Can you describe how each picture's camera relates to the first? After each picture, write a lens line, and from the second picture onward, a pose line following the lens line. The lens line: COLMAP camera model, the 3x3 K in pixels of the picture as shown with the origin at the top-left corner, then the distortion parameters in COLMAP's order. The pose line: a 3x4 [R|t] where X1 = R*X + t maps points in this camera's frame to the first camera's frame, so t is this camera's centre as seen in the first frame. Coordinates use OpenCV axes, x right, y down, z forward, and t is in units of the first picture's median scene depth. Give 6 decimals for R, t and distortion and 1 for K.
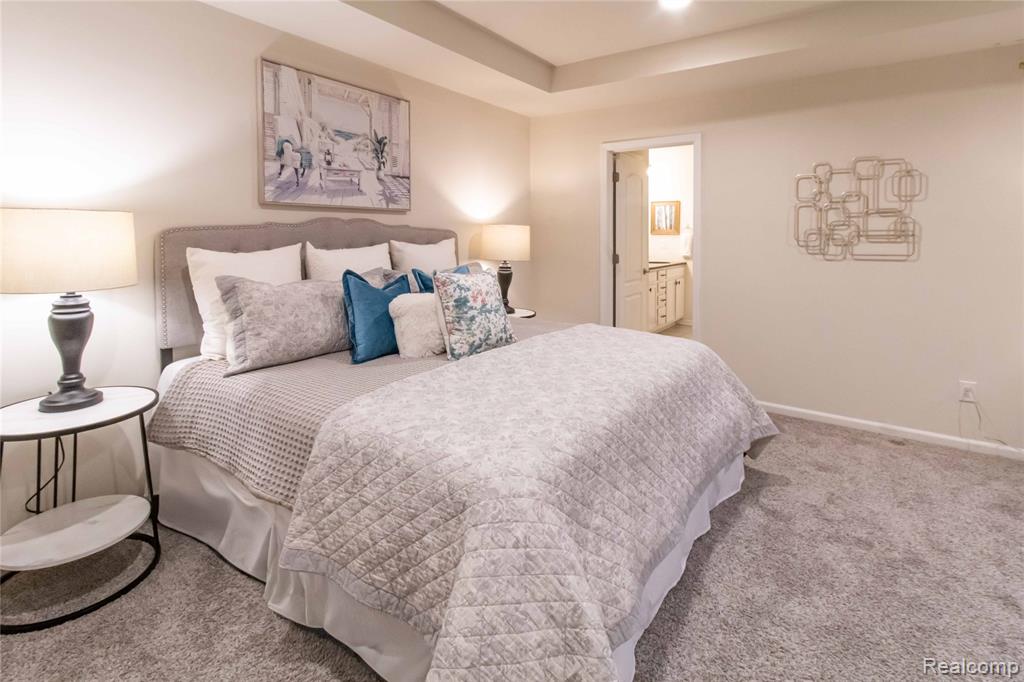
lens RADIAL K [[490.2, 0, 537.9], [0, 490.2, 244.7], [0, 0, 1]] dist [0.000665, 0.000707]
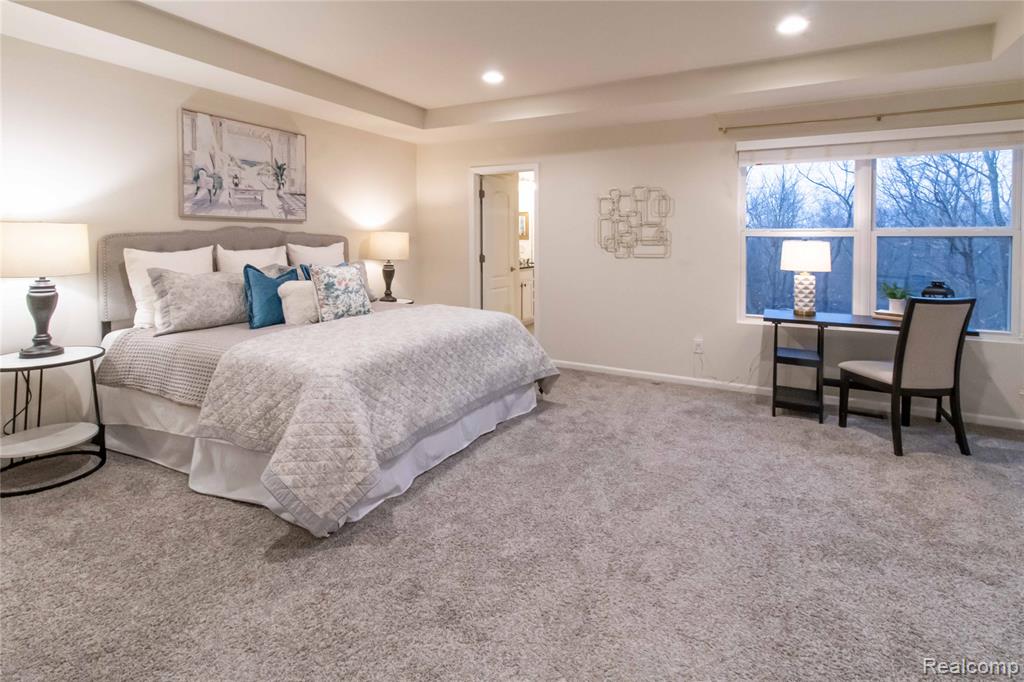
lens RADIAL K [[479.3, 0, 531.8], [0, 479.3, 244.8], [0, 0, 1]] dist [-0.000340, -0.000731]
pose [[0.992131, 0.000149, 0.125200, 0.199655], [0.001080, 0.999952, -0.009749, 0.007866], [-0.125196, 0.009808, 0.992084, -0.374687]]
